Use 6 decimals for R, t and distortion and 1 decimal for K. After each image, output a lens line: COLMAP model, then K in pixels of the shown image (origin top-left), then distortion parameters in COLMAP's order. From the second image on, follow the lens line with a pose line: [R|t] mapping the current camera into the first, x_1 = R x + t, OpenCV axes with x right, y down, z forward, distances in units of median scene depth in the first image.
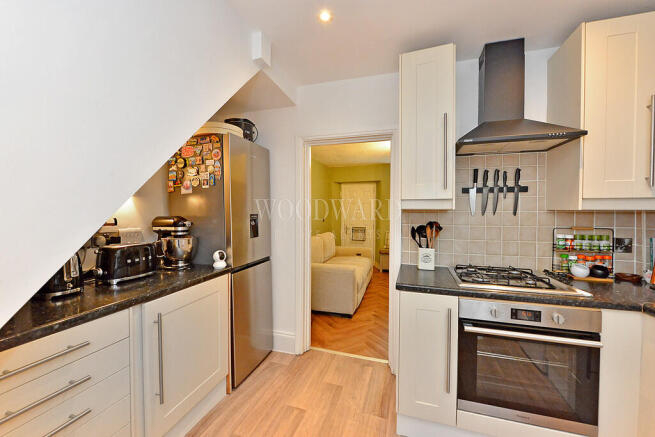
lens RADIAL K [[260.1, 0, 326.6], [0, 260.1, 216.8], [0, 0, 1]] dist [-0.010362, -0.000175]
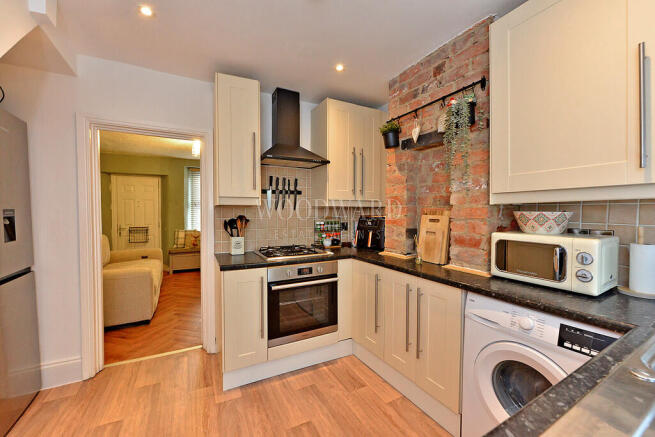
lens RADIAL K [[260.1, 0, 326.6], [0, 260.1, 216.8], [0, 0, 1]] dist [-0.010362, -0.000175]
pose [[0.698744, -0.018815, 0.715124, -0.199096], [0.014223, 0.999822, 0.012409, 0.016474], [-0.715230, 0.001501, 0.698887, -0.159034]]
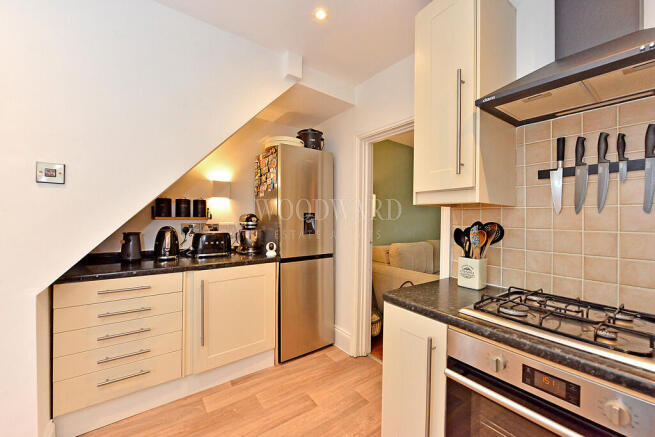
lens RADIAL K [[257.3, 0, 327.5], [0, 257.3, 218.5], [0, 0, 1]] dist [-0.000352, -0.000120]
pose [[0.808846, 0.011955, -0.587899, 0.494557], [-0.023578, 0.999649, -0.012112, 0.027698], [0.587548, 0.023658, 0.808844, 0.180293]]
